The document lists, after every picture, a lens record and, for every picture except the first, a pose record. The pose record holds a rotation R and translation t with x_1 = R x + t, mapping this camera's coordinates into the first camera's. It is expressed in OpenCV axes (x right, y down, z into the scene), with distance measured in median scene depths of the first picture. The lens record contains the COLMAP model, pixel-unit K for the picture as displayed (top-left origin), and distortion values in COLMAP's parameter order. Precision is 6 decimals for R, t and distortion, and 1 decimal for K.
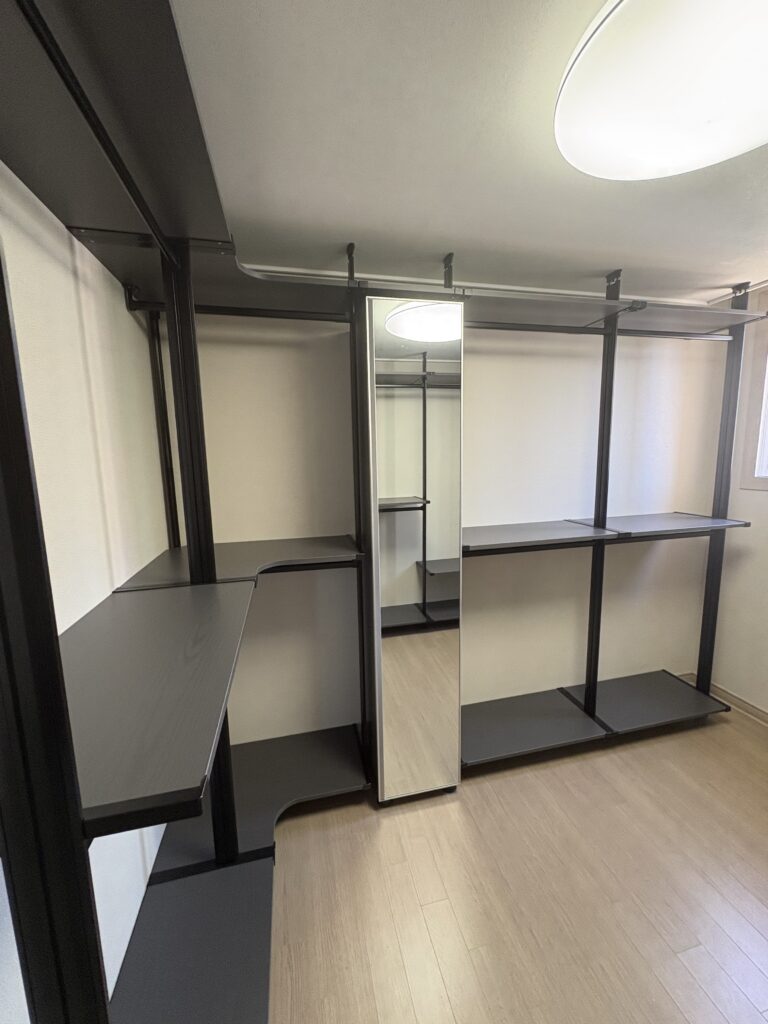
lens RADIAL K [[415.3, 0, 384.0], [0, 415.3, 512.0], [0, 0, 1]] dist [0.006550, -0.000444]
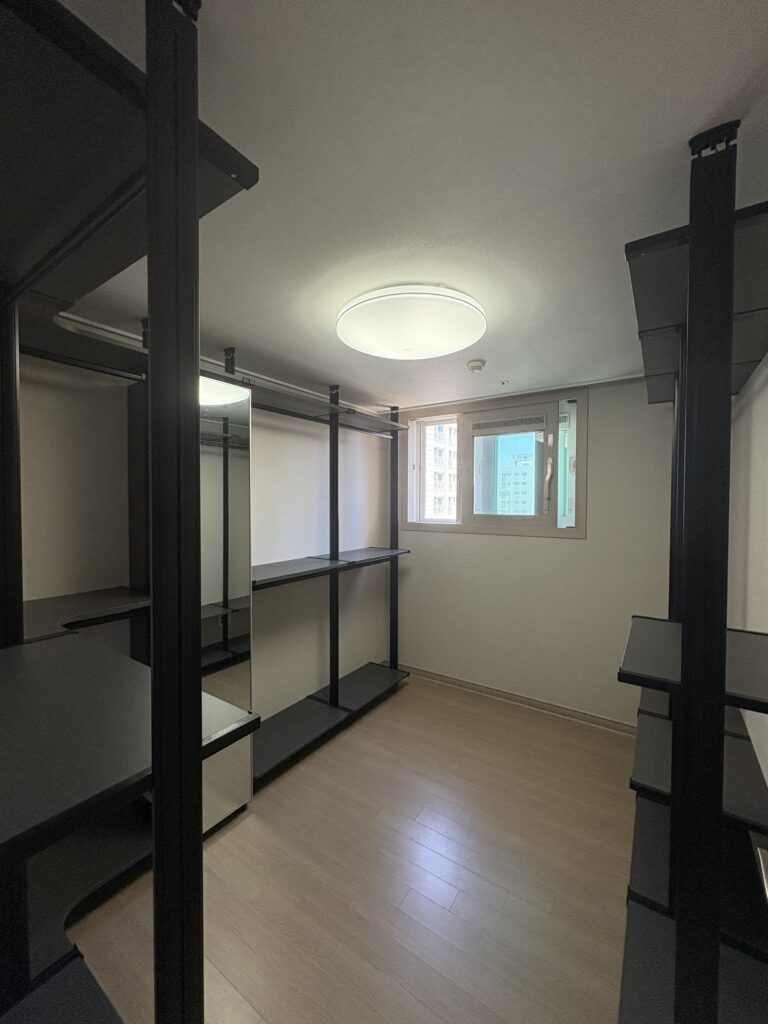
lens RADIAL K [[415.3, 0, 384.0], [0, 415.3, 512.0], [0, 0, 1]] dist [0.006550, -0.000444]
pose [[0.741747, 0.003925, 0.670669, -0.281018], [0.080616, 0.992211, -0.094967, 0.023851], [-0.665817, 0.124508, 0.735653, -0.137097]]
